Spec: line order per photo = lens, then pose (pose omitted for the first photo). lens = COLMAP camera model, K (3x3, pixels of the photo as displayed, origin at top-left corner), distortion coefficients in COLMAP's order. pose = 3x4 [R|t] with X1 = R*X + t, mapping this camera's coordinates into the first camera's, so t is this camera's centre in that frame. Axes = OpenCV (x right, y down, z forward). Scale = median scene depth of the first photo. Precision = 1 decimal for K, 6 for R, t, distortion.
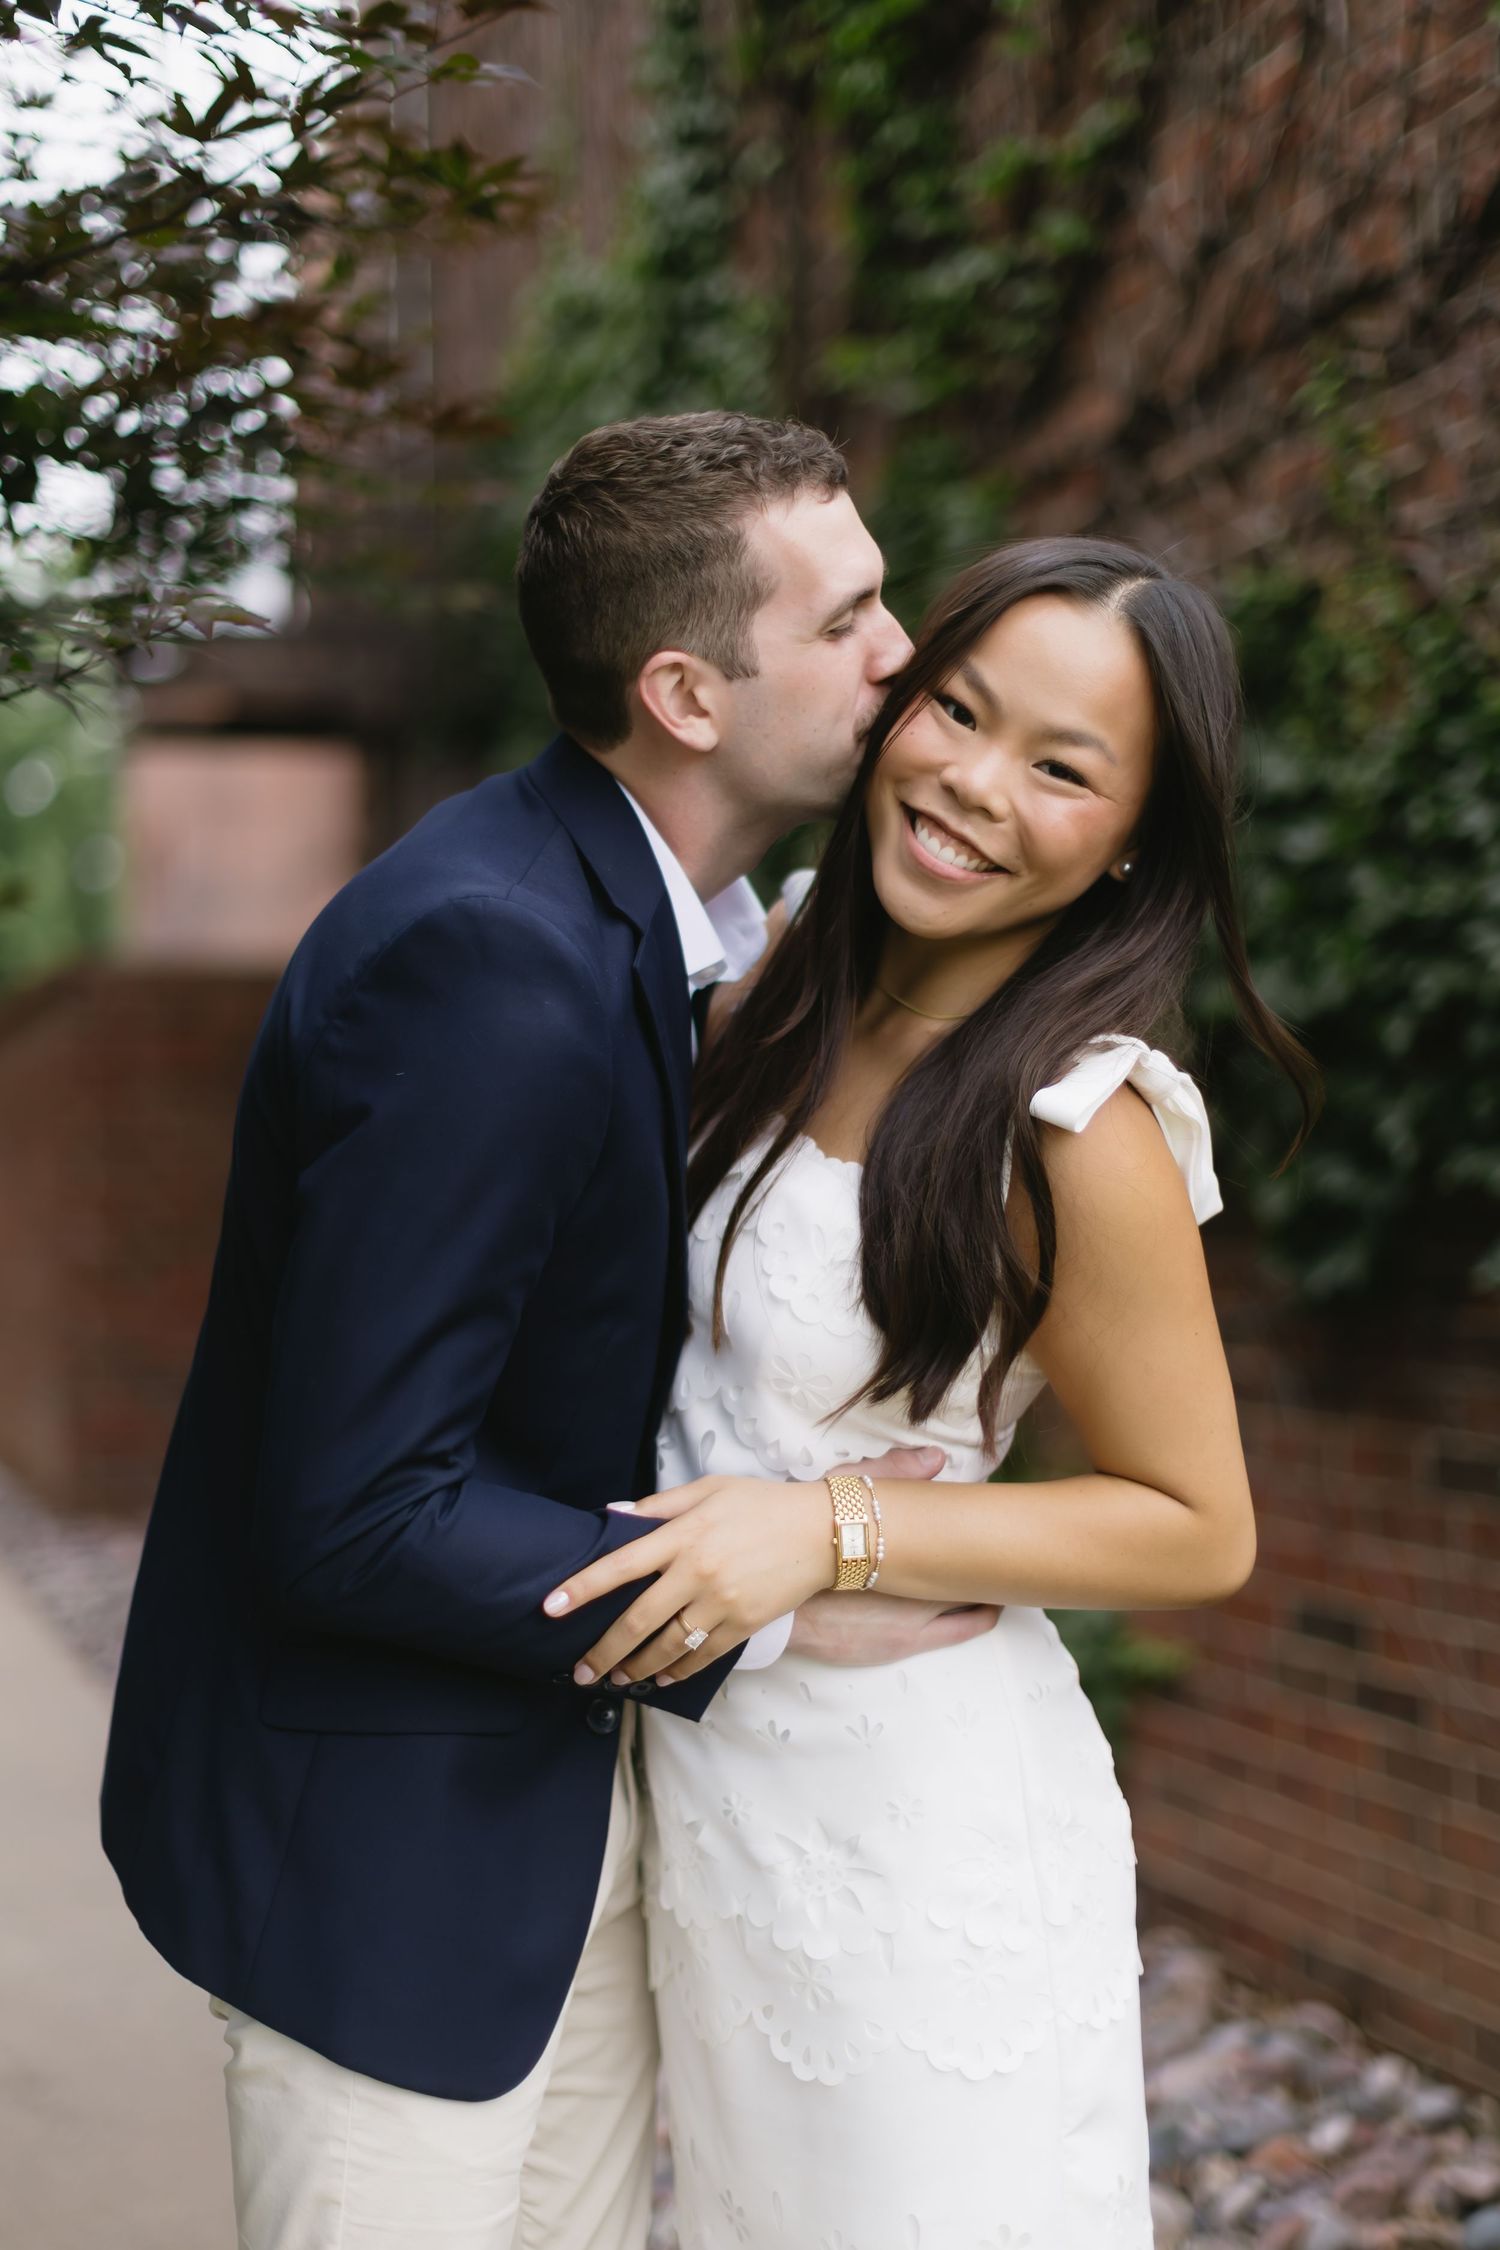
lens RADIAL K [[3293.8, 0, 751.5], [0, 3293.8, 1162.0], [0, 0, 1]] dist [-0.000223, -0.077341]
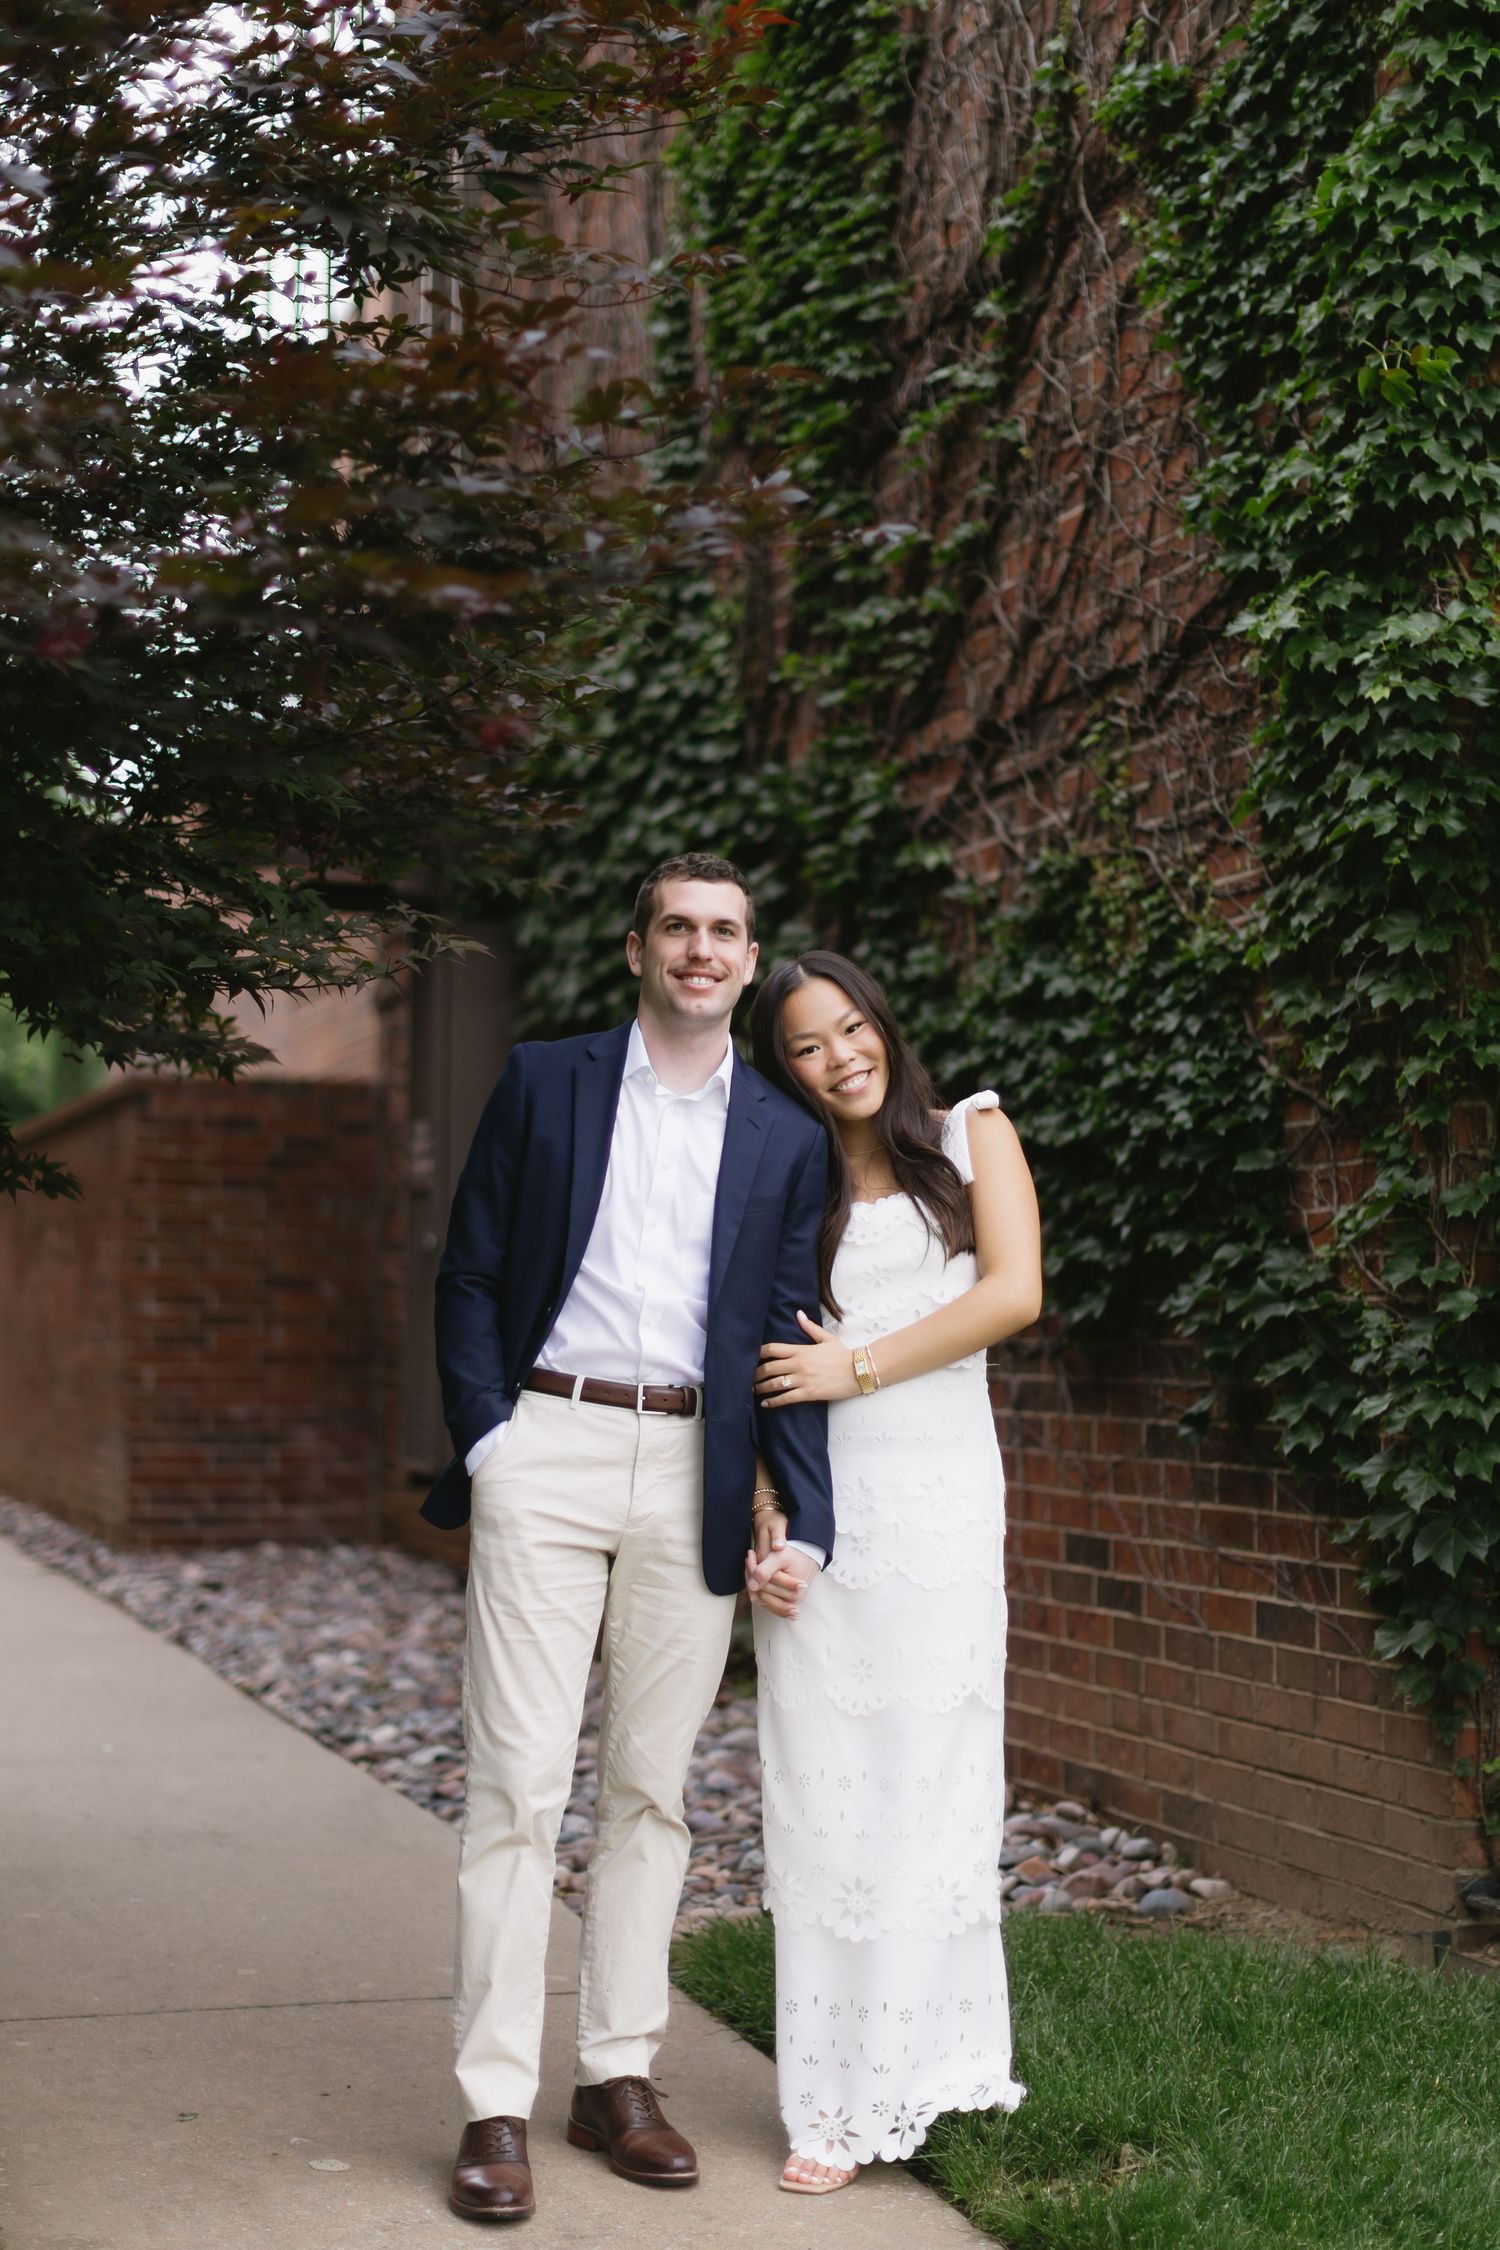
lens RADIAL K [[3419.5, 0, 700.0], [0, 3419.5, 1221.7], [0, 0, 1]] dist [-0.124271, 0.080115]
pose [[0.999781, 0.020925, -0.000691, -0.004286], [-0.020933, 0.999628, -0.017461, 0.023455], [0.000326, 0.017472, 0.999847, -0.590414]]
